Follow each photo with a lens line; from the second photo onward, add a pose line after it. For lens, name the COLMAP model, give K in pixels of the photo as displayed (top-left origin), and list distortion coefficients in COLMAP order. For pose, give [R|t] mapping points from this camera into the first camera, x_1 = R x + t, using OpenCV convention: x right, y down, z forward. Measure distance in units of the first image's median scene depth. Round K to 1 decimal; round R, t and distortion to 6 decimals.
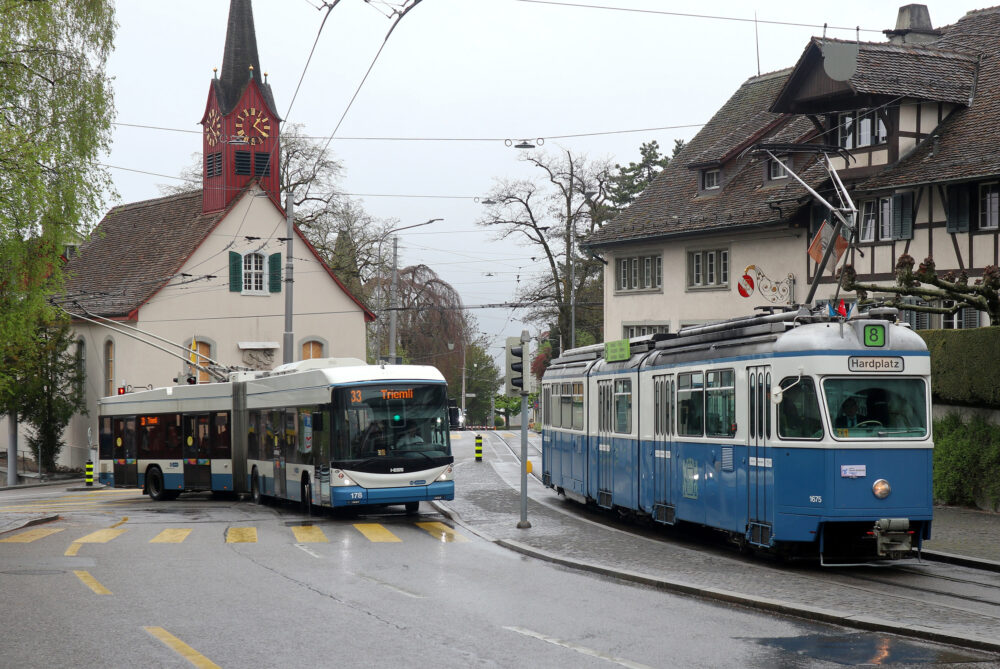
lens RADIAL K [[1563.9, 0, 499.6], [0, 1563.9, 363.0], [0, 0, 1]] dist [-0.021228, -0.010448]
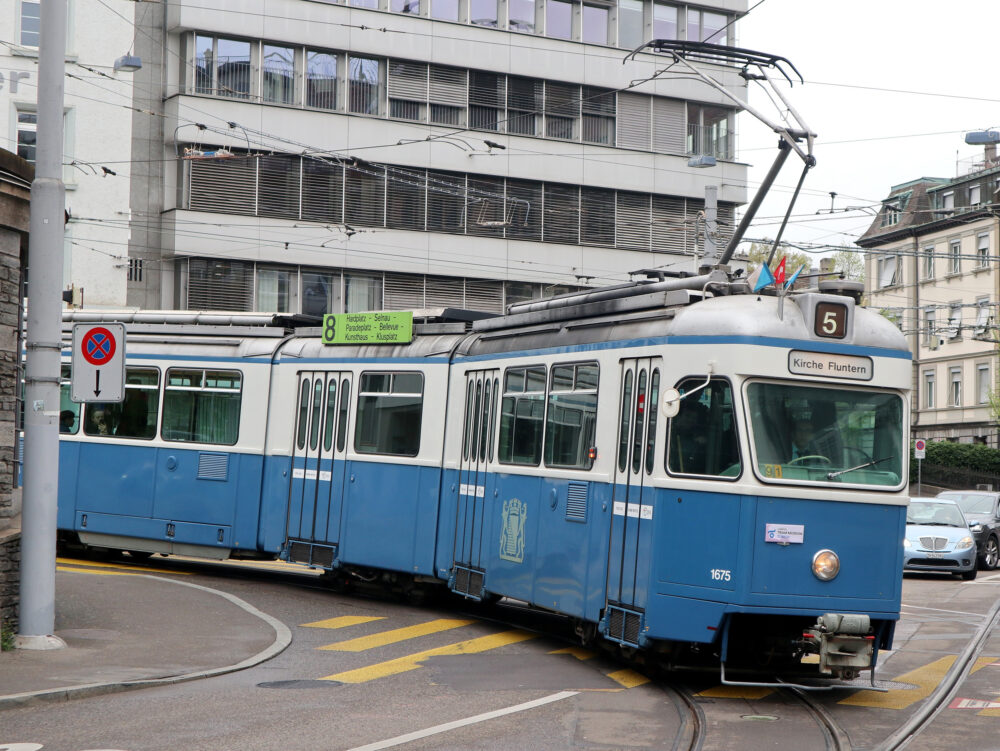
lens RADIAL K [[1973.5, 0, 501.8], [0, 1973.5, 314.4], [0, 0, 1]] dist [-0.101317, -0.062599]
pose [[0.988961, 0.081969, 0.123439, 0.011076], [-0.077631, 0.996197, -0.039560, 0.020523], [-0.126213, 0.029541, 0.991563, 0.221529]]
